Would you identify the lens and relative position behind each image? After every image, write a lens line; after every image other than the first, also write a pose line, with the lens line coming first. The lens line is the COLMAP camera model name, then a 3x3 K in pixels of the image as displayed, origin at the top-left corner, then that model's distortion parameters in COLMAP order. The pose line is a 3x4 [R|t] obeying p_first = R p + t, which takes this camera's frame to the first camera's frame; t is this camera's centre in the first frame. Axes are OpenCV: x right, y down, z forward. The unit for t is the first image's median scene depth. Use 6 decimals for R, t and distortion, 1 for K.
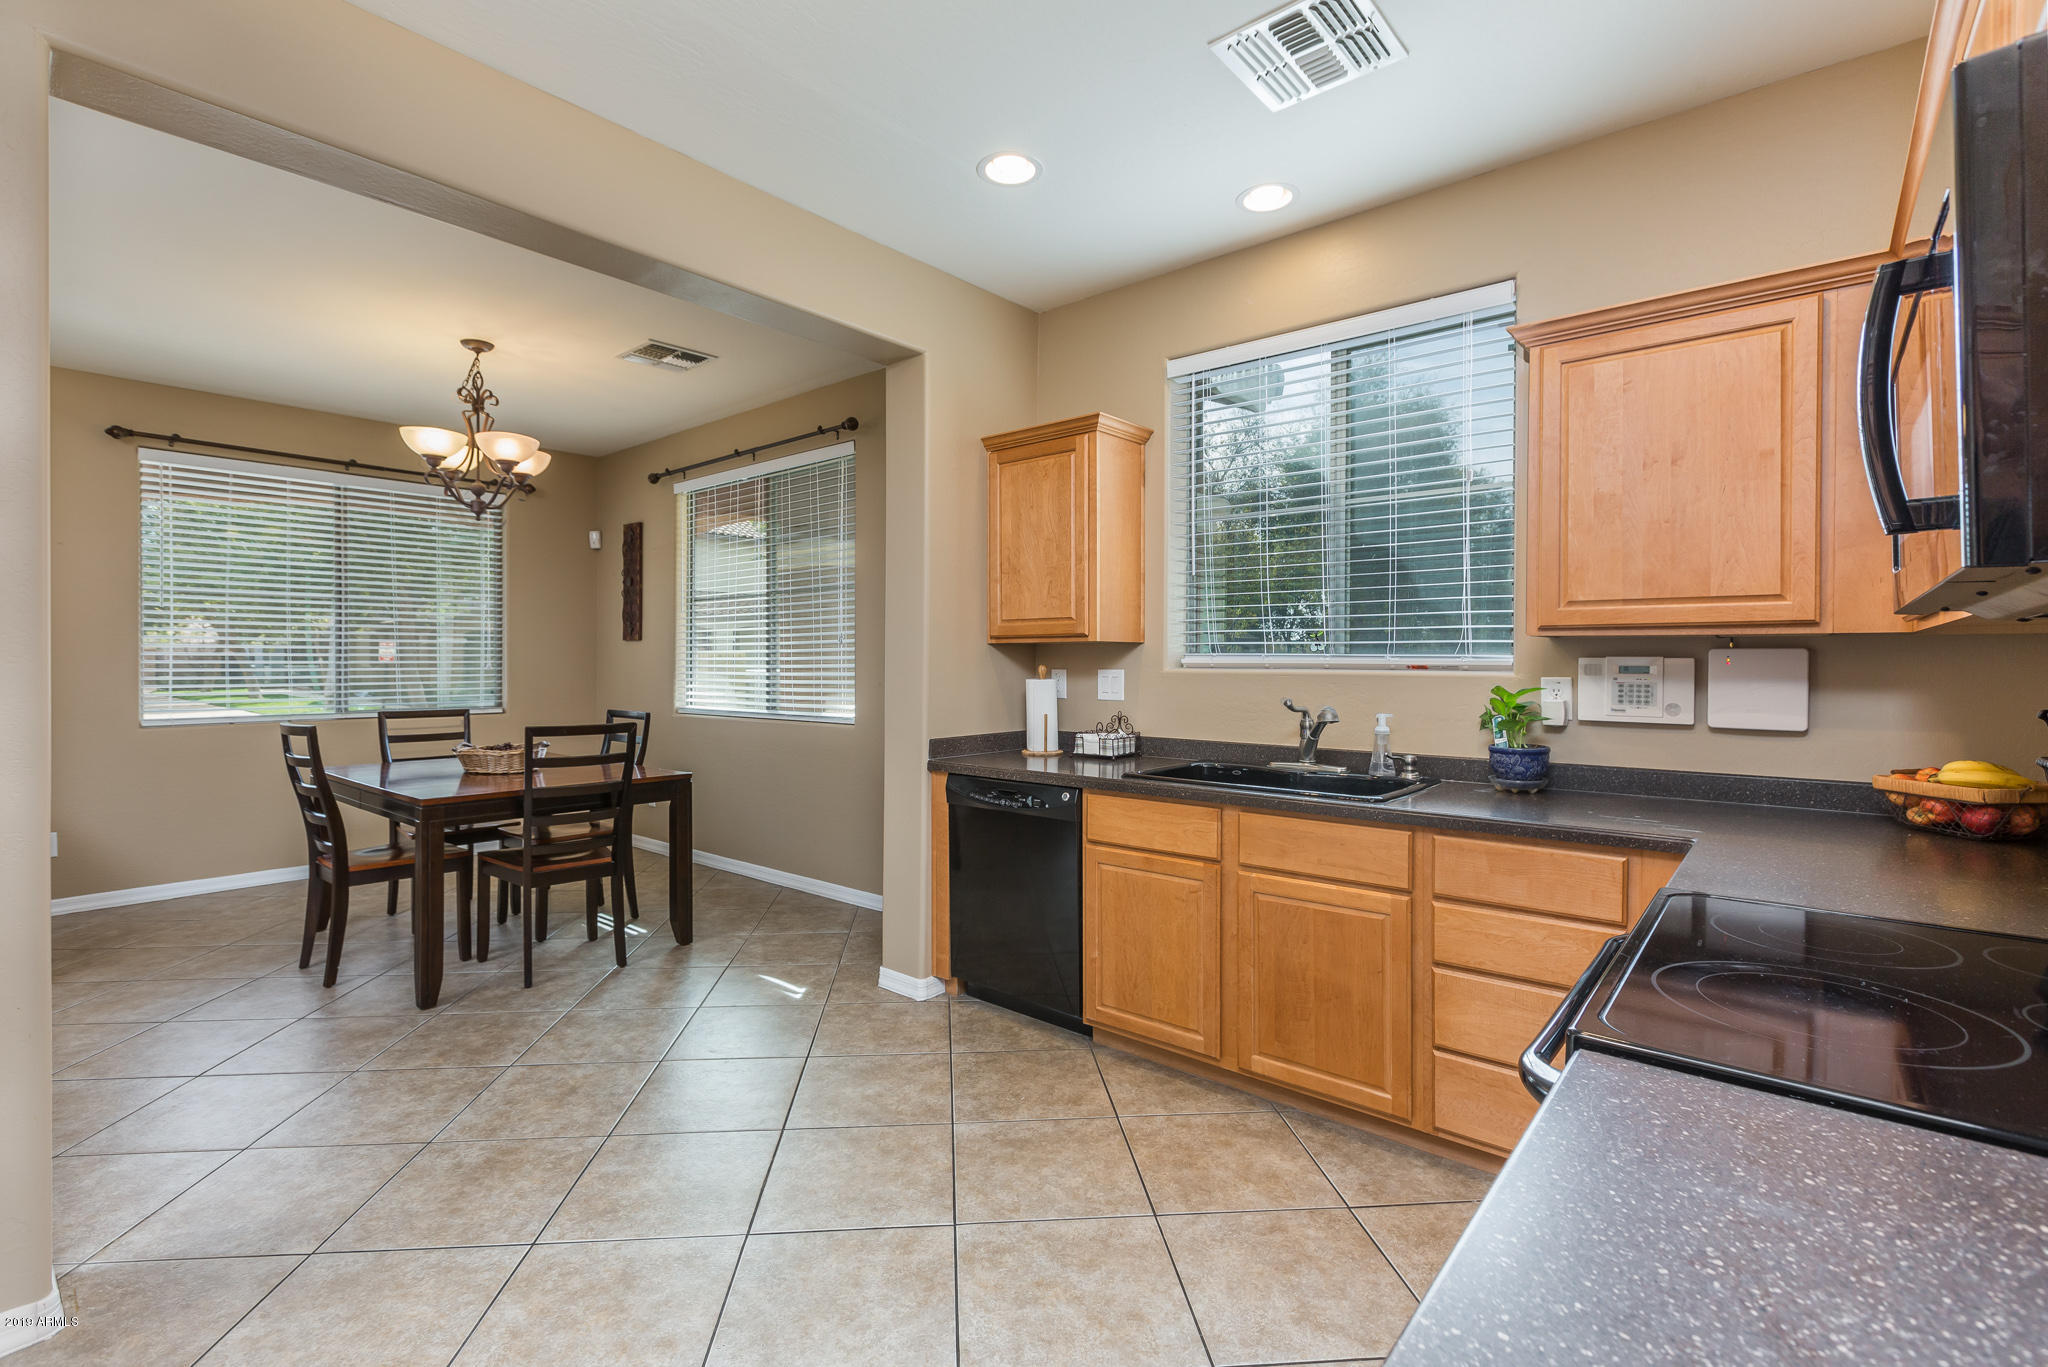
lens RADIAL K [[915.5, 0, 1010.1], [0, 915.5, 664.9], [0, 0, 1]] dist [-0.001648, -0.000145]
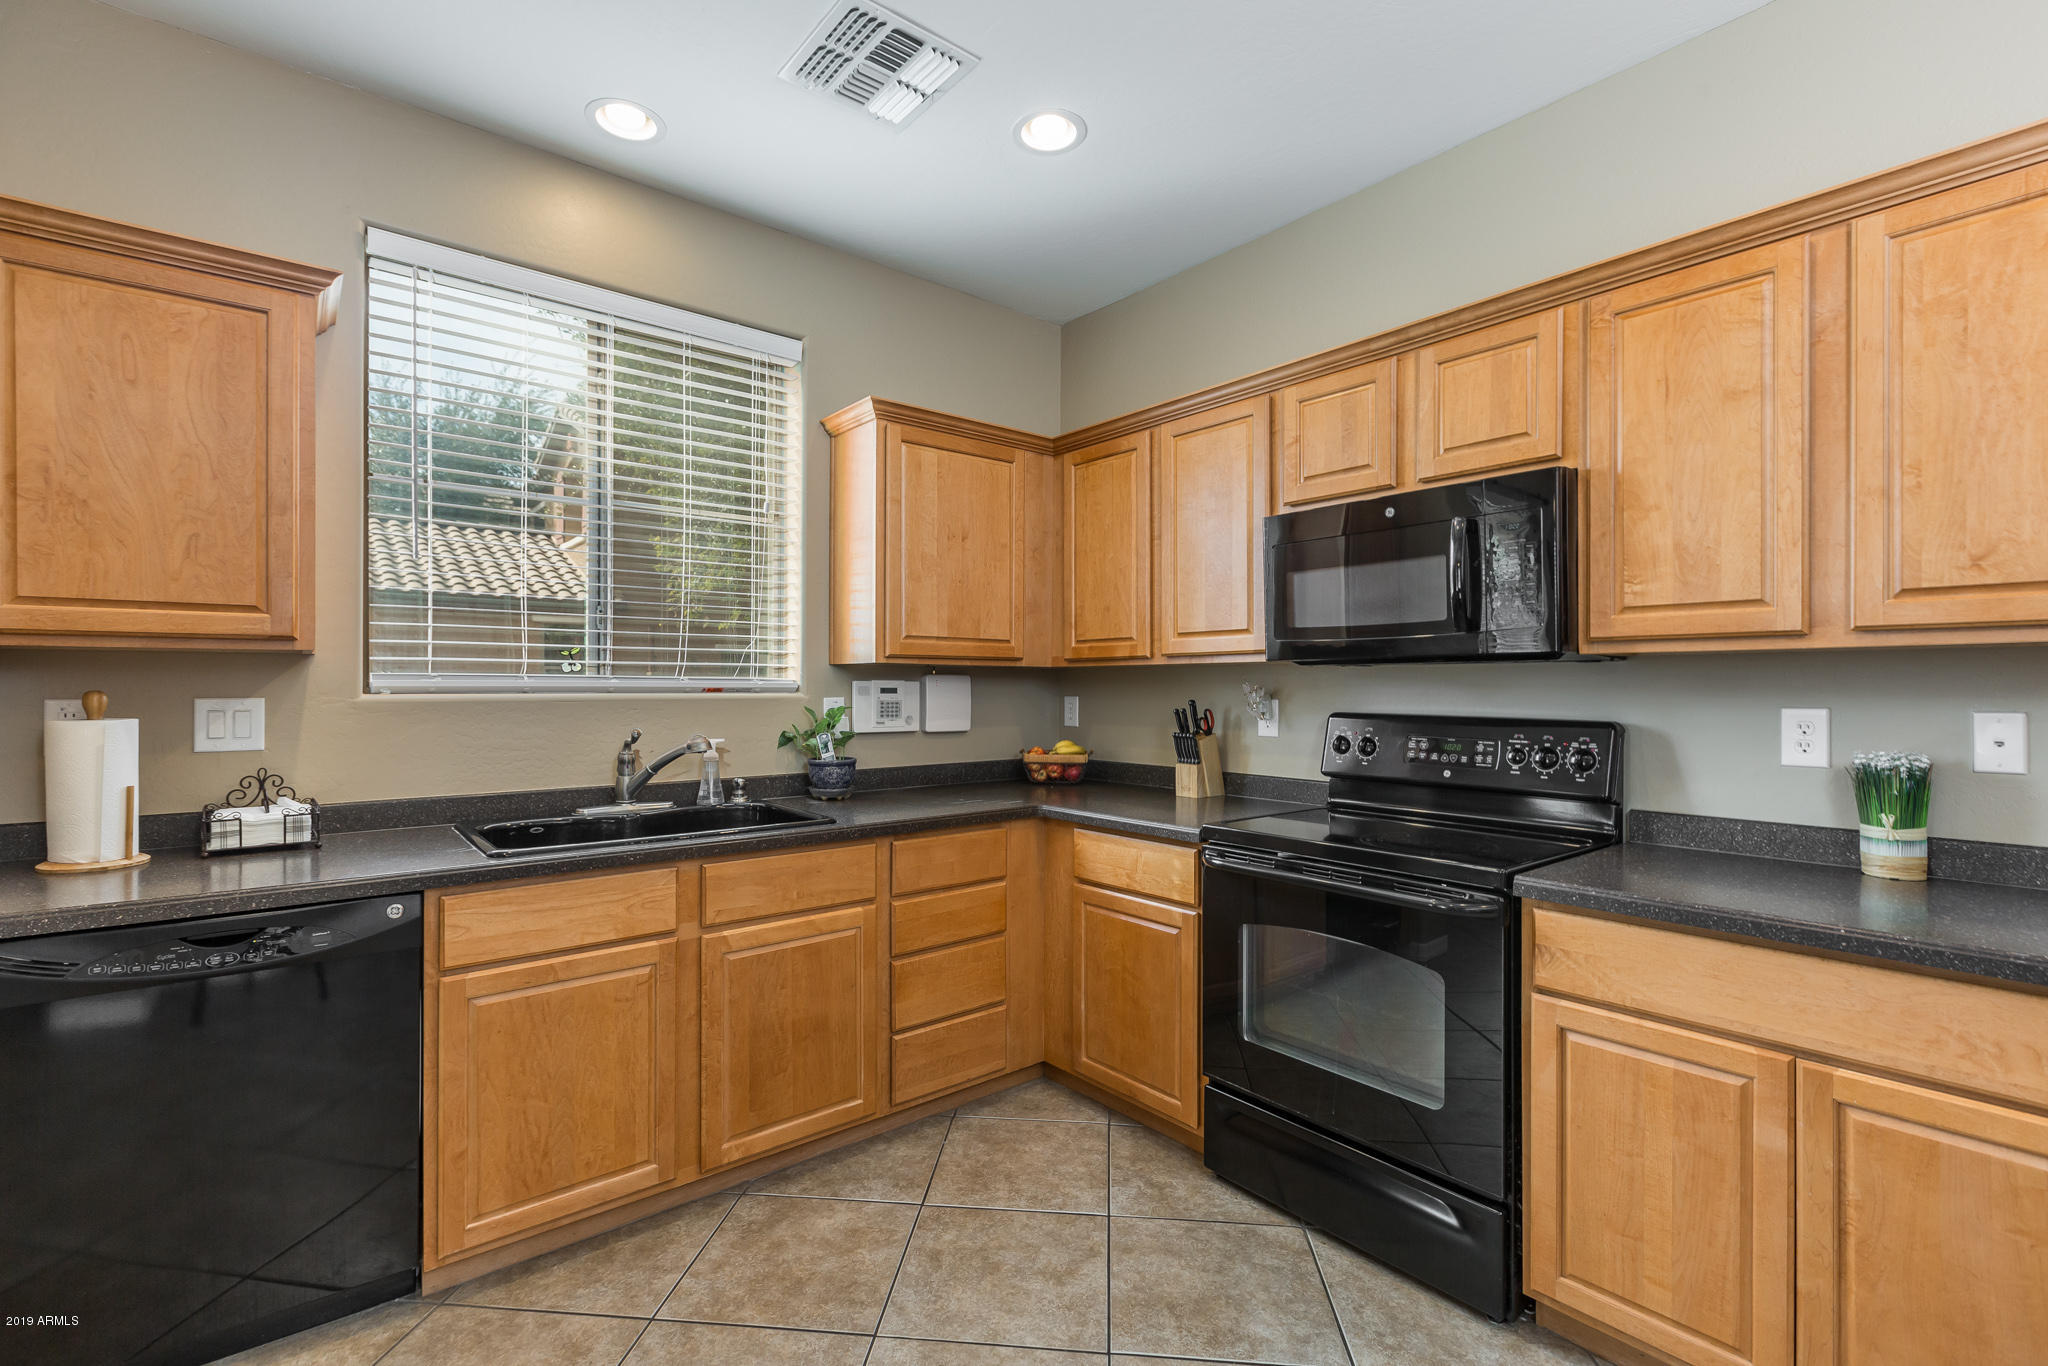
lens RADIAL K [[925.5, 0, 1017.7], [0, 925.5, 681.8], [0, 0, 1]] dist [-0.000769, 0.000277]
pose [[0.174946, 0.000979, 0.984577, -0.477603], [0.003167, 0.999994, -0.001558, -0.003735], [-0.984573, 0.003391, 0.174942, 0.512496]]
